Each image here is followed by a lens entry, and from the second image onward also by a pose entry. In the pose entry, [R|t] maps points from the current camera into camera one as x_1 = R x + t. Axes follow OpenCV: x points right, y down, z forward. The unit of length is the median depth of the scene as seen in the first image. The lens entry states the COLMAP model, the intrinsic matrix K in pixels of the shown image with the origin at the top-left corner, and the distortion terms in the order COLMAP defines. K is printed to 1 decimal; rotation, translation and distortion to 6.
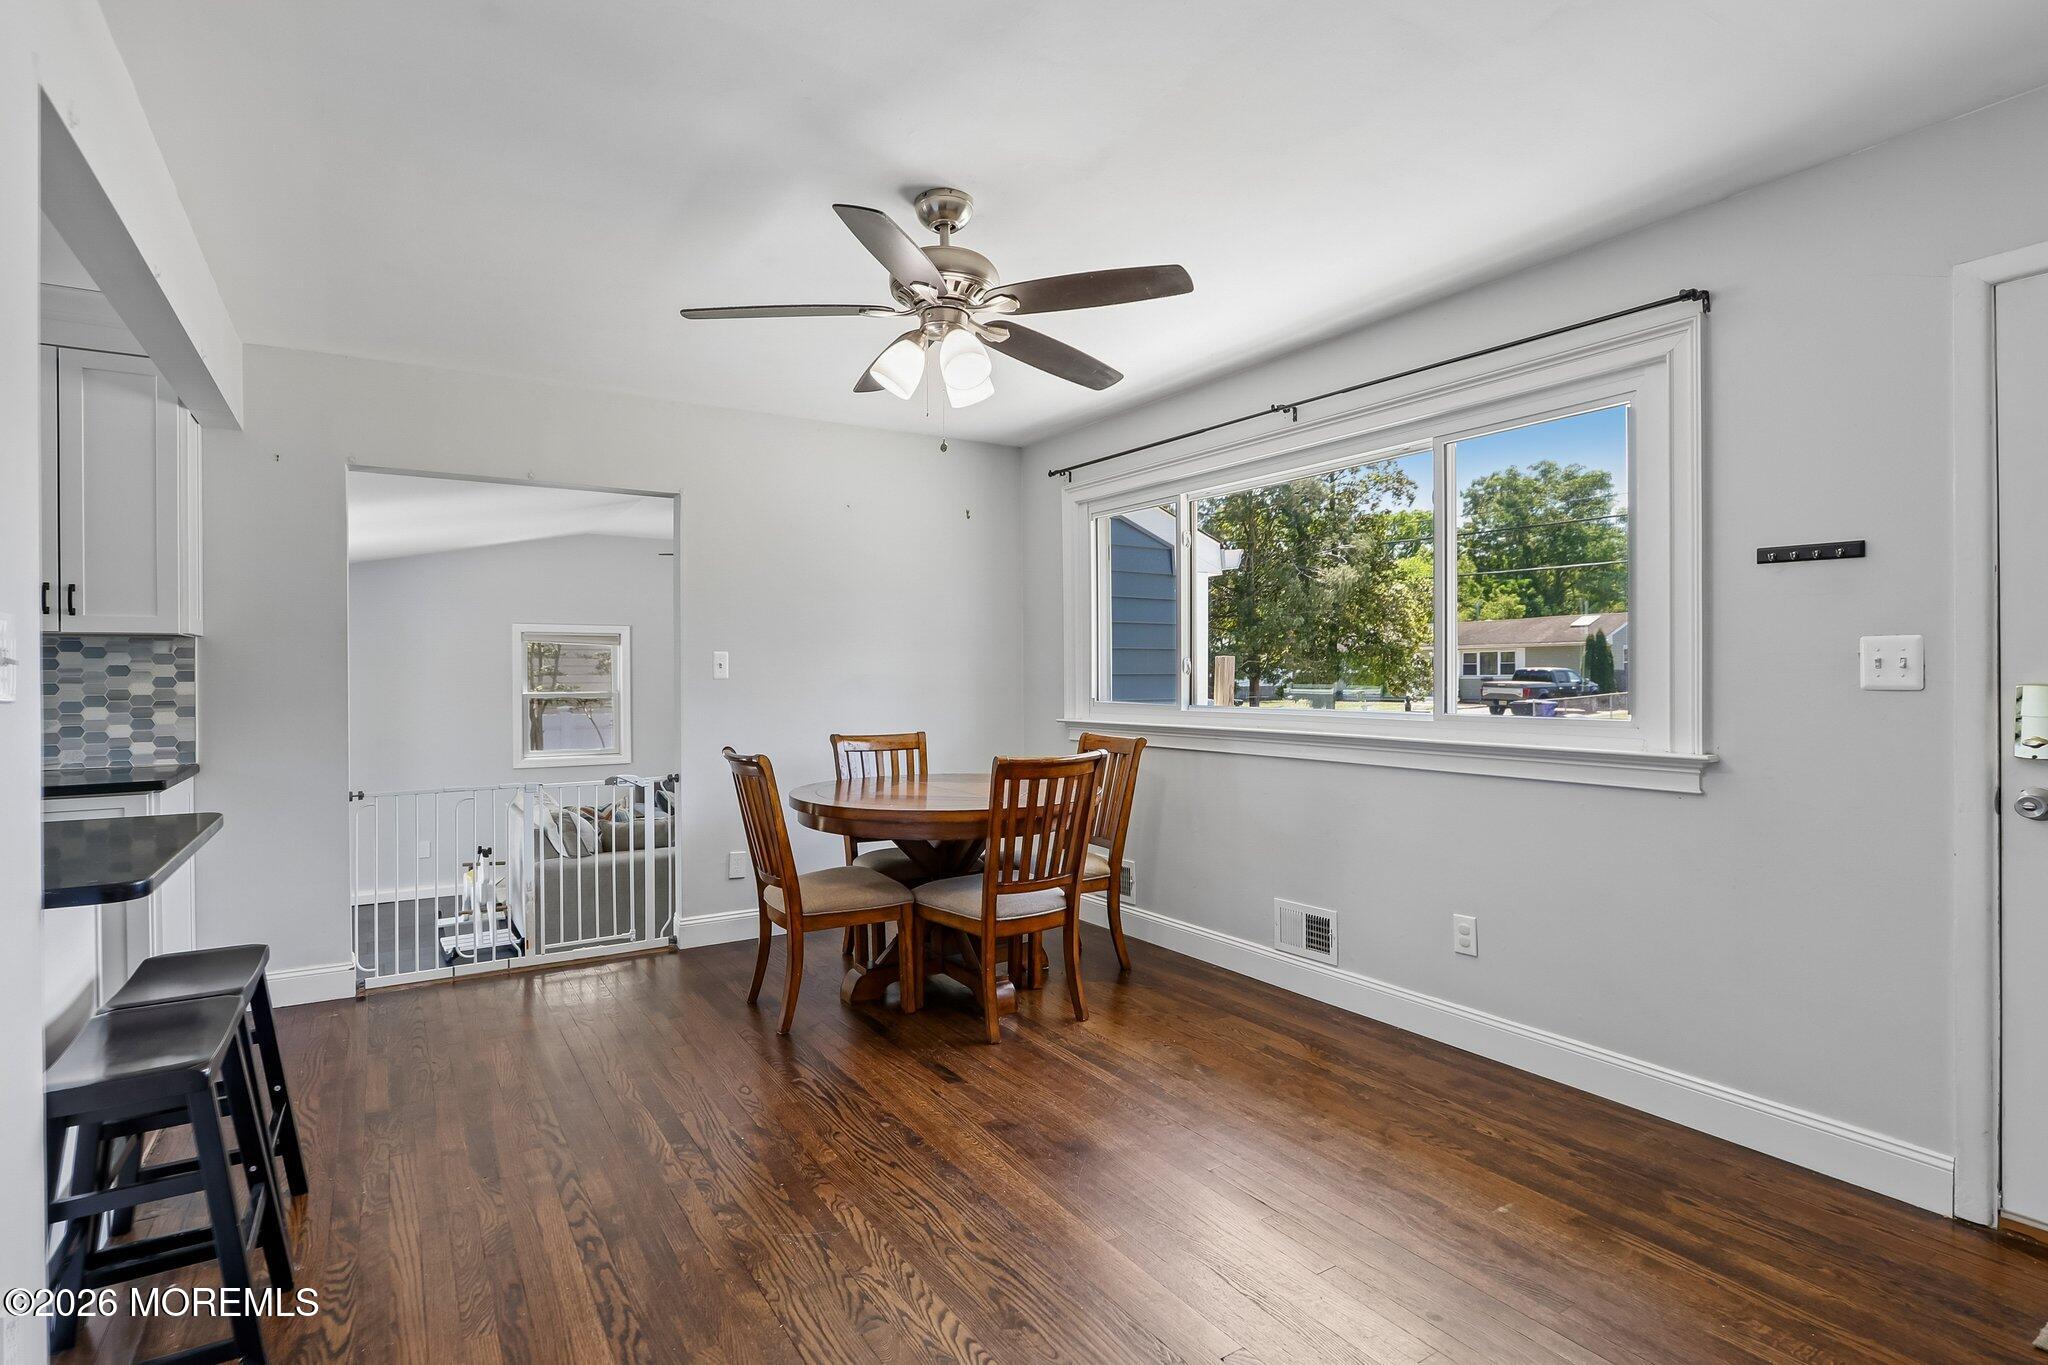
lens RADIAL K [[981.2, 0, 1003.5], [0, 981.2, 685.3], [0, 0, 1]] dist [-0.019241, 0.002696]
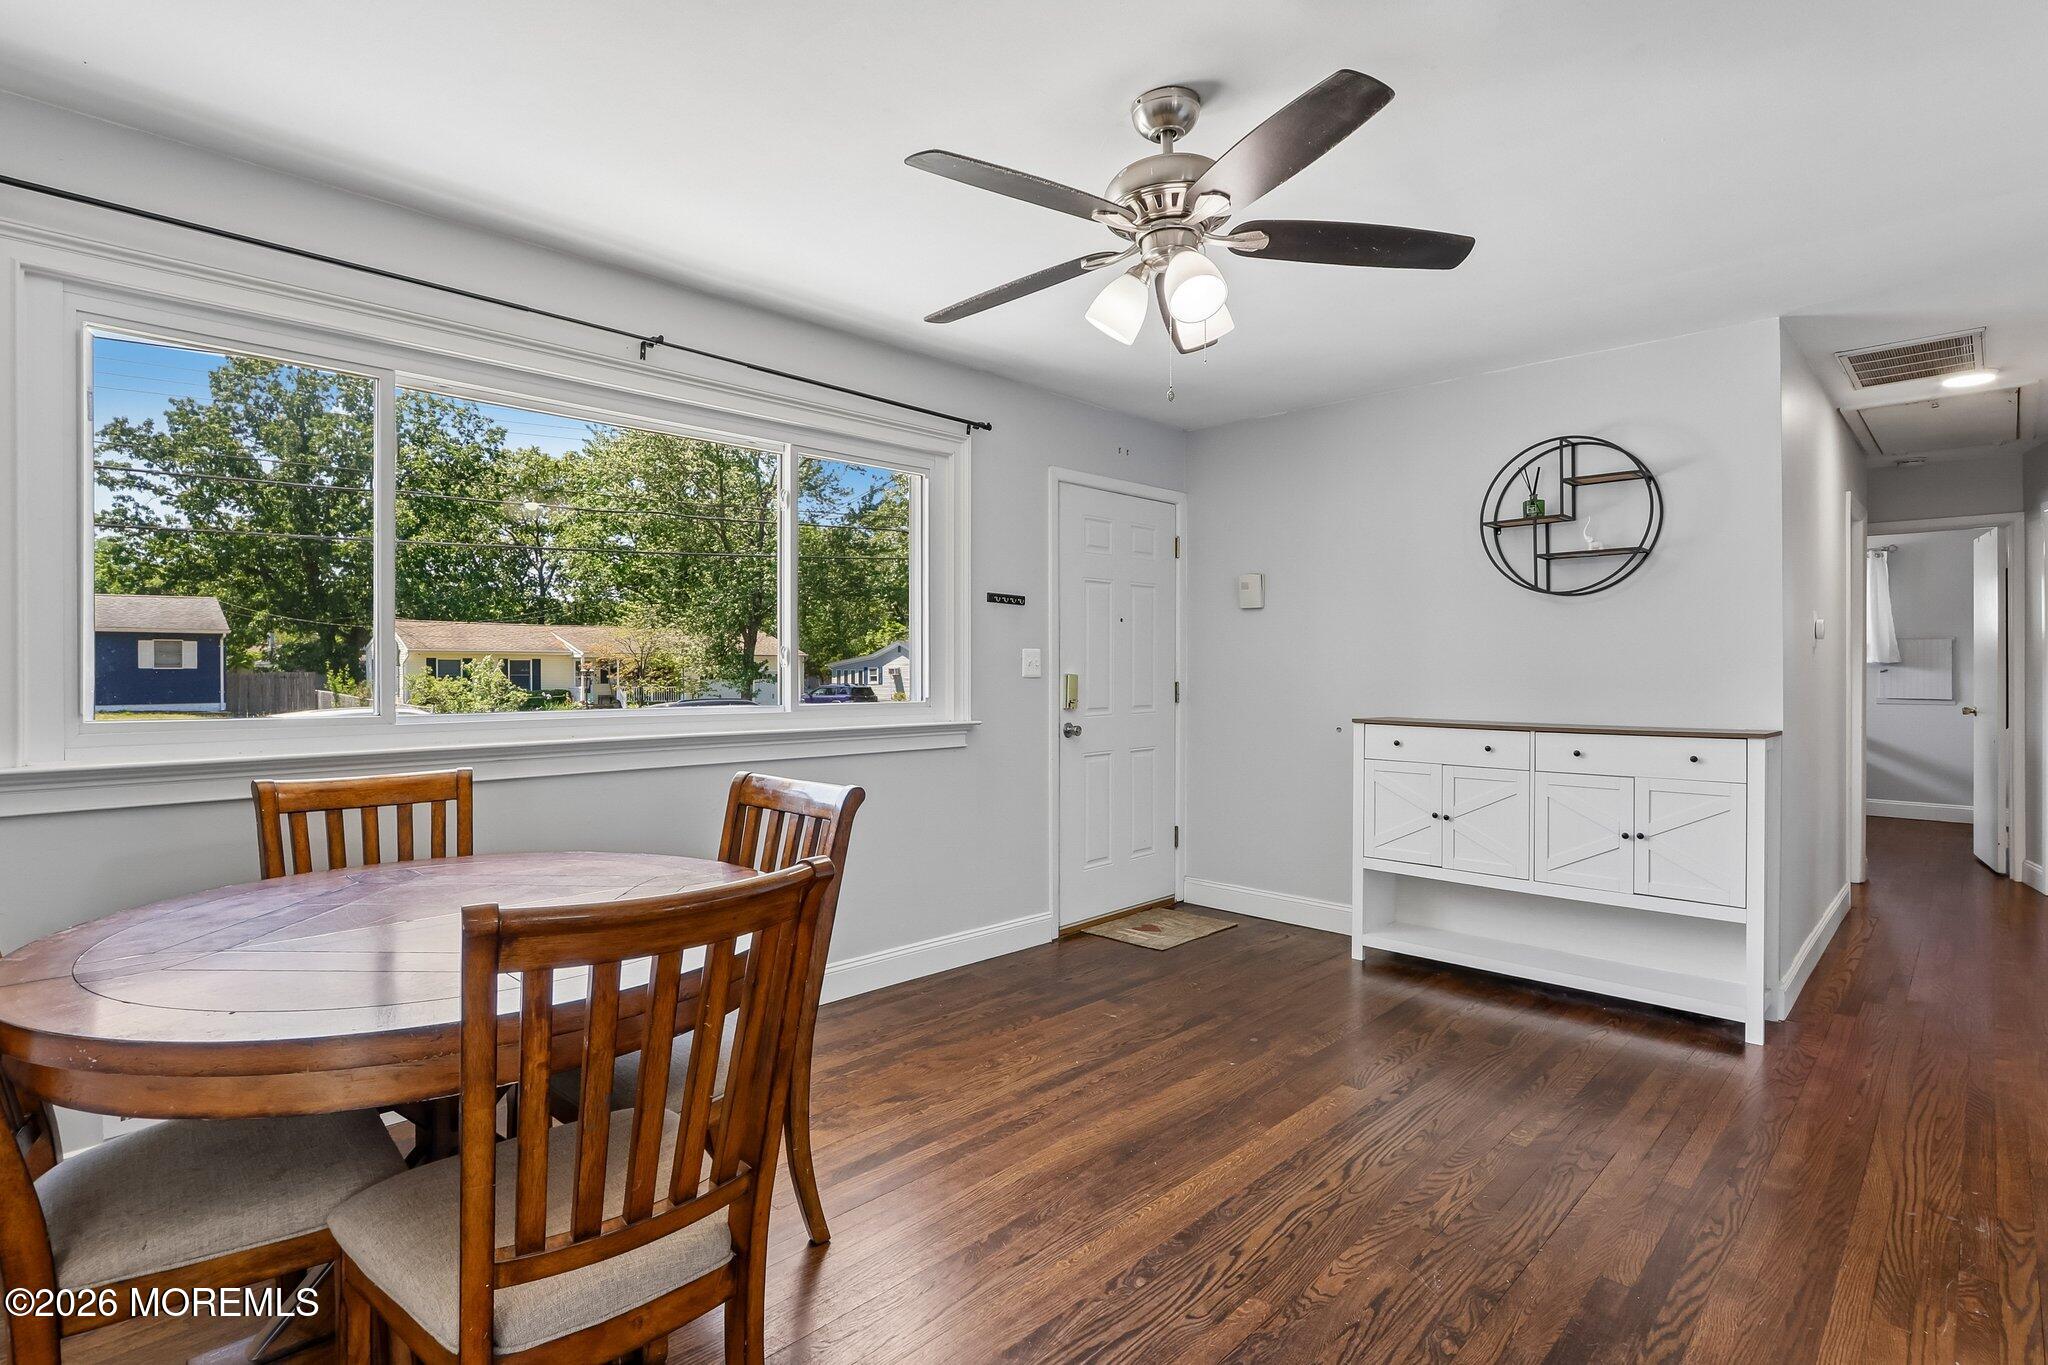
lens RADIAL K [[981.2, 0, 1005.0], [0, 981.2, 676.6], [0, 0, 1]] dist [-0.019241, 0.002696]
pose [[-0.210282, -0.002140, 0.977639, -0.865150], [0.009729, 0.999944, 0.004281, -0.005114], [-0.977592, 0.010411, -0.210249, 1.335633]]
